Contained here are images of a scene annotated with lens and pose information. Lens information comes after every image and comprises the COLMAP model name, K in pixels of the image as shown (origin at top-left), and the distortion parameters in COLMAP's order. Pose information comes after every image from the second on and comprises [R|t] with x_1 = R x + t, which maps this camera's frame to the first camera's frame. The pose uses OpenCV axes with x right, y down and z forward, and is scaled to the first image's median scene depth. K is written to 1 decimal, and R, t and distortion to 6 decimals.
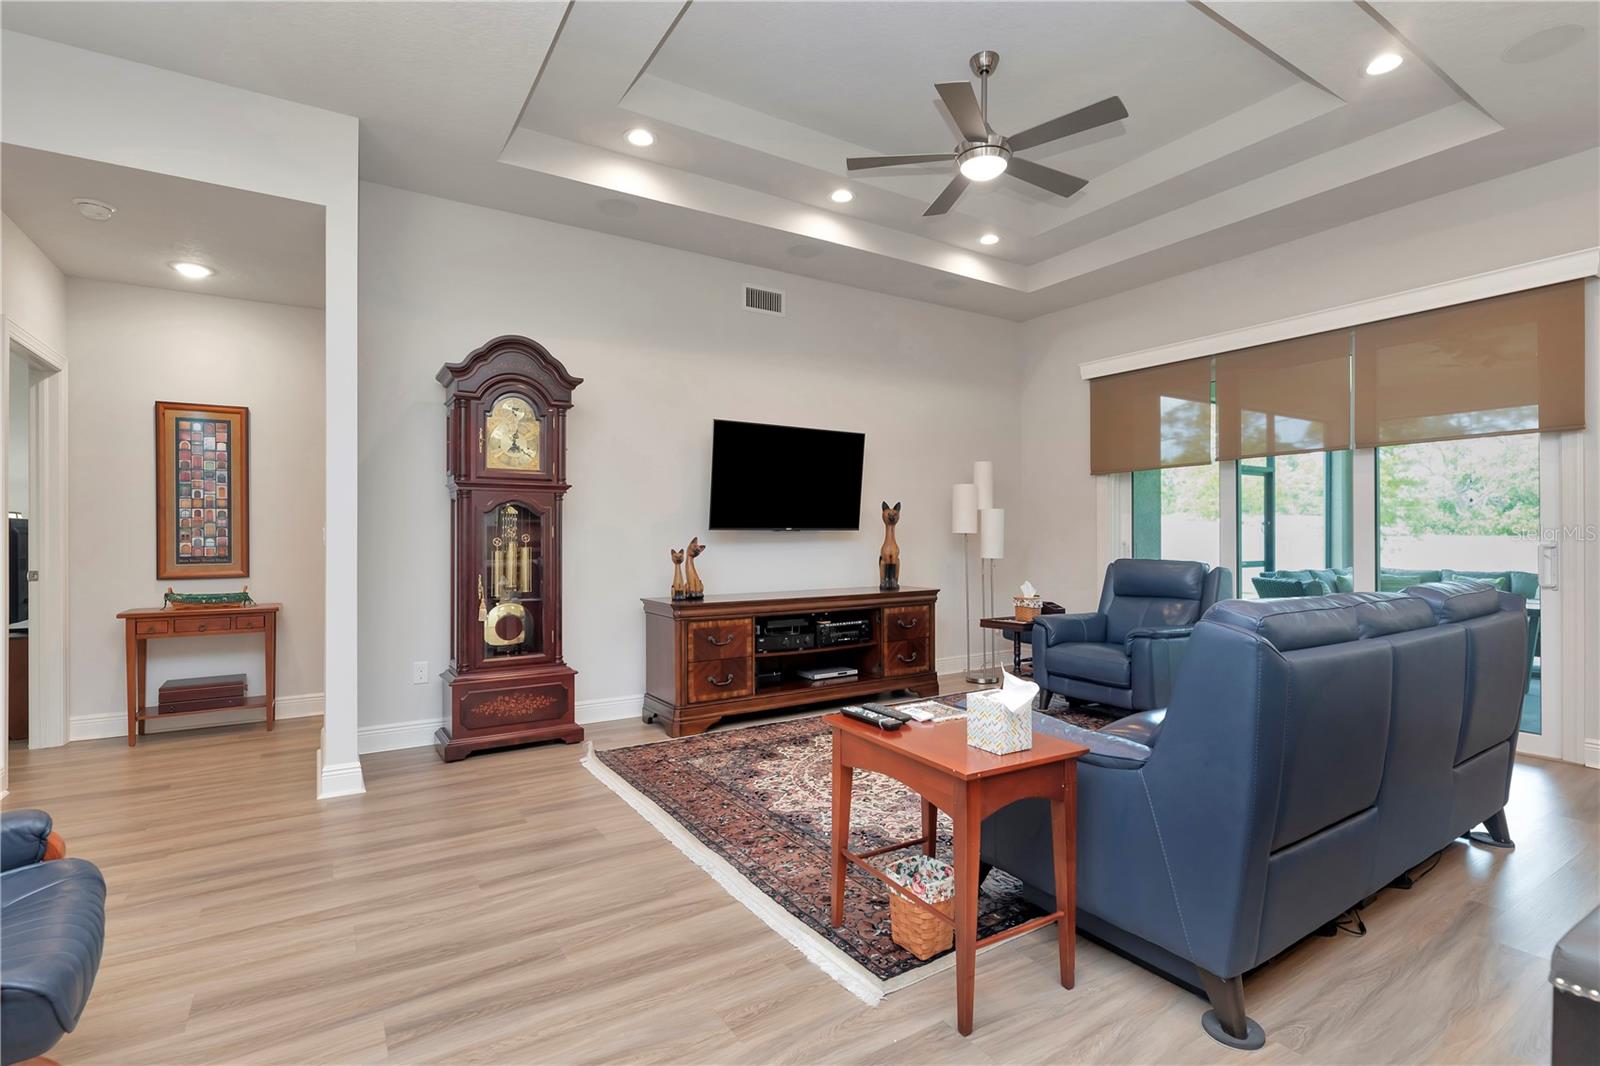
lens RADIAL K [[753.3, 0, 805.6], [0, 753.3, 538.7], [0, 0, 1]] dist [-0.001687, 0.000014]
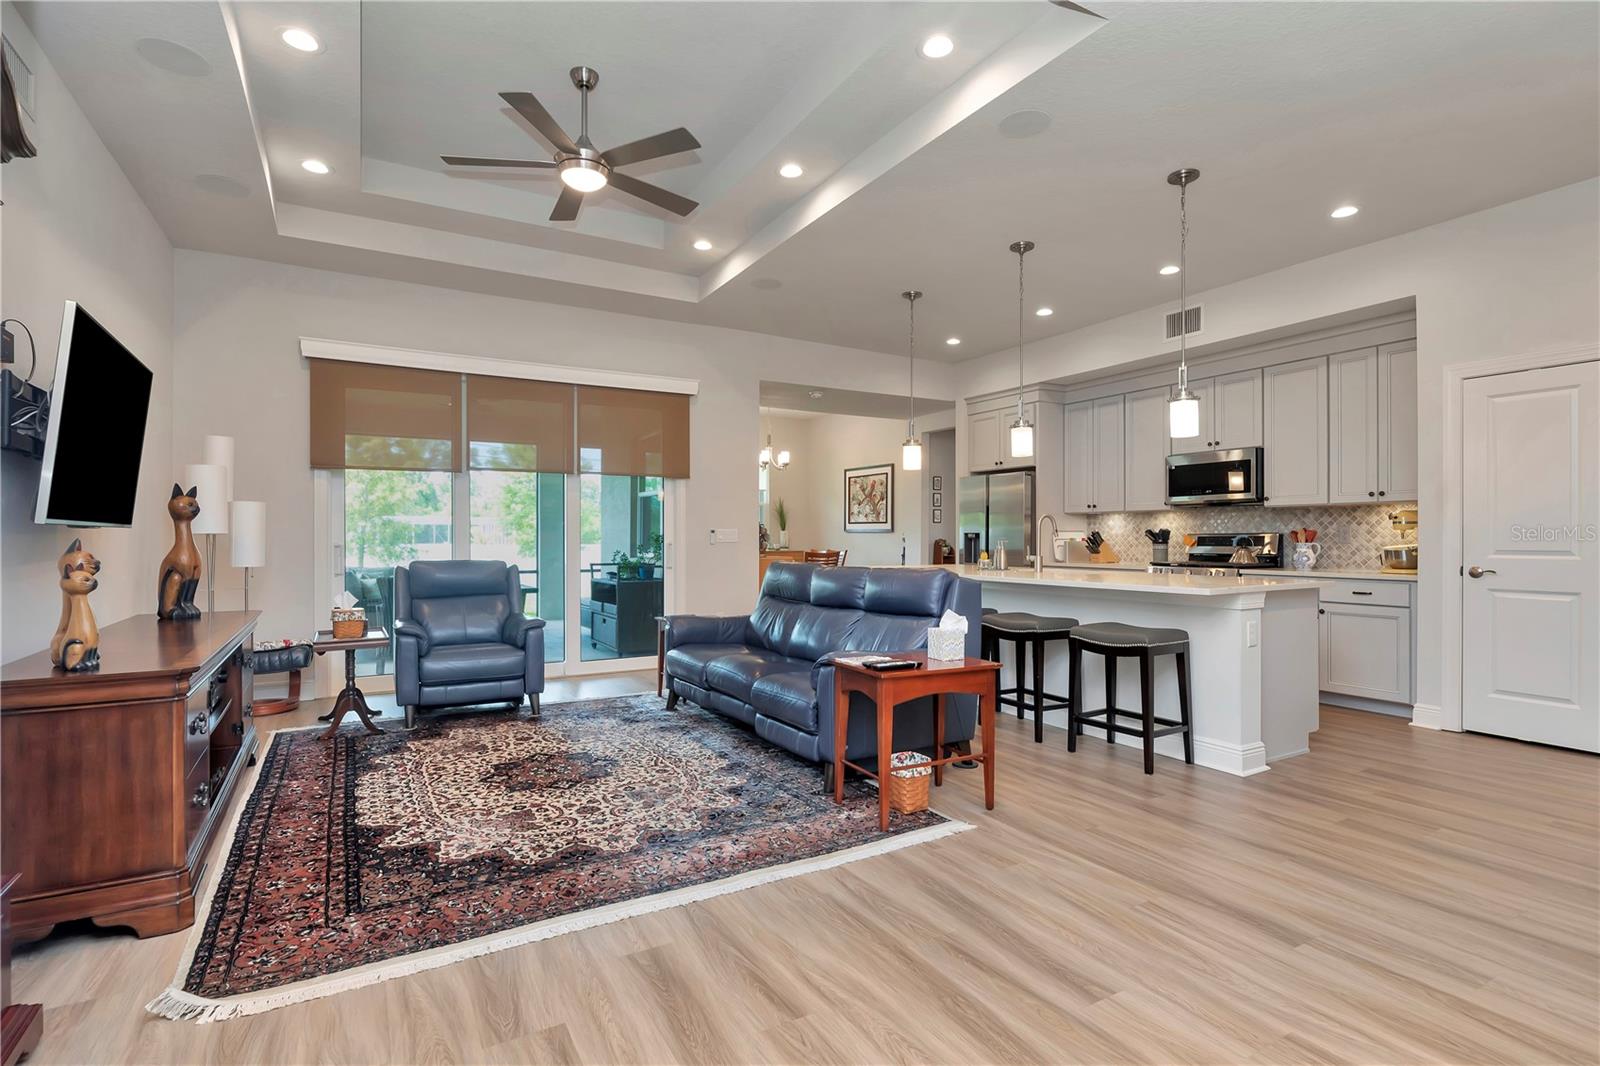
lens RADIAL K [[773.5, 0, 800.0], [0, 773.5, 533.0], [0, 0, 1]] dist [-0.002235, -0.000161]
pose [[0.045349, 0.010266, 0.998918, -0.788193], [0.007971, 0.999912, -0.010638, 0.006465], [-0.998939, 0.008445, 0.045263, 0.647267]]
